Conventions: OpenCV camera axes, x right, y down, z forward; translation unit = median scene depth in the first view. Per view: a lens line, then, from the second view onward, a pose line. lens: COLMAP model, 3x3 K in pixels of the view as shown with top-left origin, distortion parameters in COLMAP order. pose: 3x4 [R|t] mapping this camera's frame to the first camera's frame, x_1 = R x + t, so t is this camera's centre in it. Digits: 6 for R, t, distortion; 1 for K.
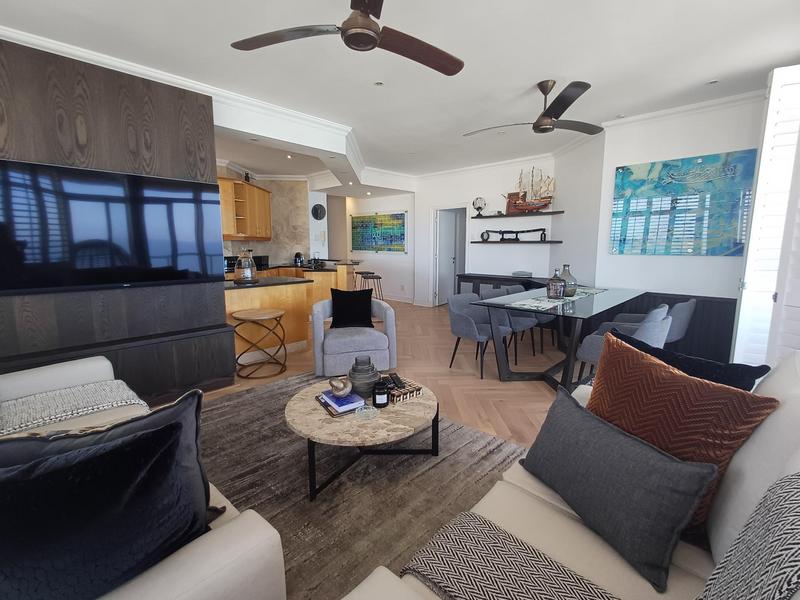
lens RADIAL K [[367.2, 0, 402.7], [0, 367.2, 293.5], [0, 0, 1]] dist [0.002604, 0.000087]
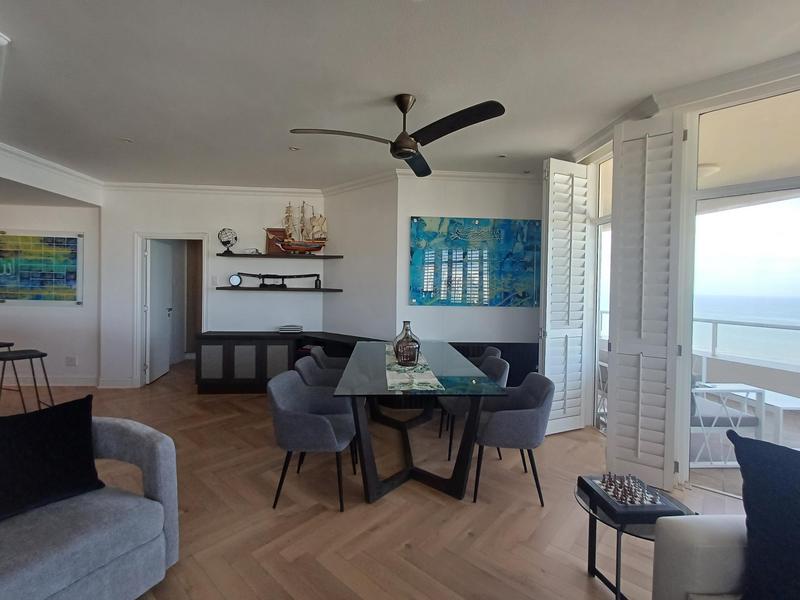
lens RADIAL K [[367.2, 0, 402.7], [0, 367.2, 293.5], [0, 0, 1]] dist [0.002604, 0.000087]
pose [[0.674181, 0.002082, 0.738563, -0.106323], [0.082086, 0.993589, -0.077731, -0.047063], [-0.733990, 0.113031, 0.669688, 0.272932]]
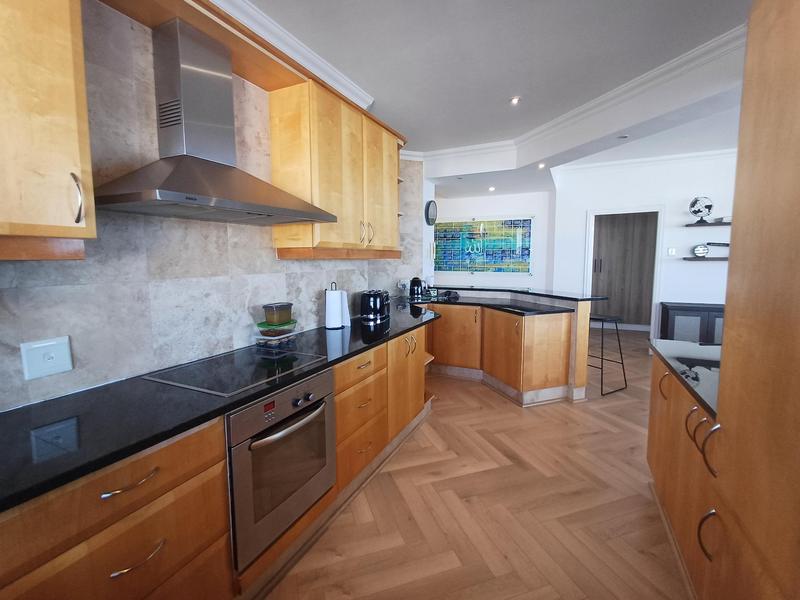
lens RADIAL K [[367.2, 0, 402.7], [0, 367.2, 293.5], [0, 0, 1]] dist [0.002604, 0.000087]
pose [[0.952746, -0.032895, 0.301983, -0.598114], [0.045647, 0.998335, -0.035266, -0.079381], [-0.300320, 0.047384, 0.952661, 0.529520]]
